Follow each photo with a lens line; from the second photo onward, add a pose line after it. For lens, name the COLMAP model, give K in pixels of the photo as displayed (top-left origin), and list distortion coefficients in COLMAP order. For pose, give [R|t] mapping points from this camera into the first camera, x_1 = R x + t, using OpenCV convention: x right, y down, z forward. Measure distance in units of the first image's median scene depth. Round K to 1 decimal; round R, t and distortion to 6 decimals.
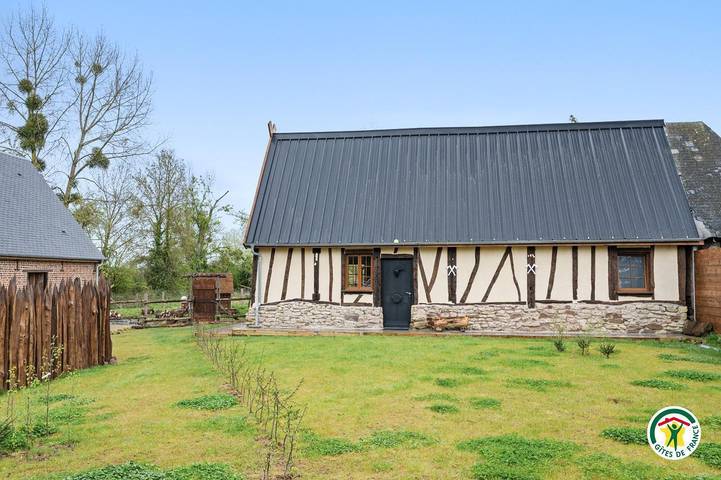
lens RADIAL K [[637.9, 0, 357.8], [0, 637.9, 236.6], [0, 0, 1]] dist [-0.015398, -0.001397]
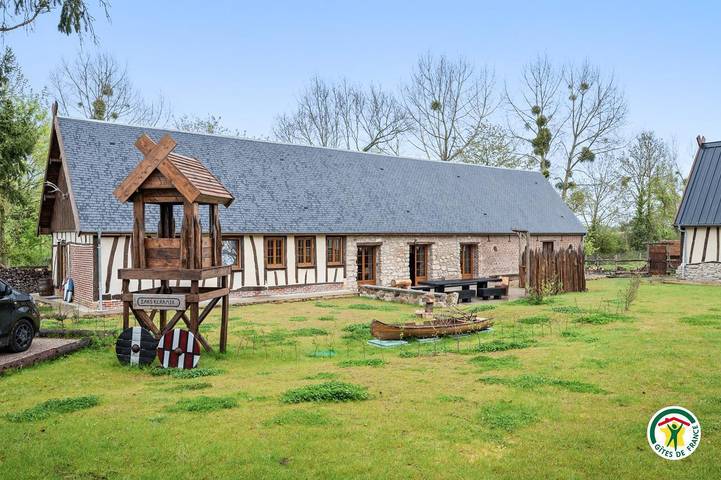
lens RADIAL K [[637.9, 0, 358.1], [0, 637.9, 238.1], [0, 0, 1]] dist [-0.015398, -0.001397]
pose [[0.729573, 0.004569, -0.683888, 0.174100], [0.042513, 0.997741, 0.052018, -0.037826], [0.682581, -0.067025, 0.727730, -0.350806]]
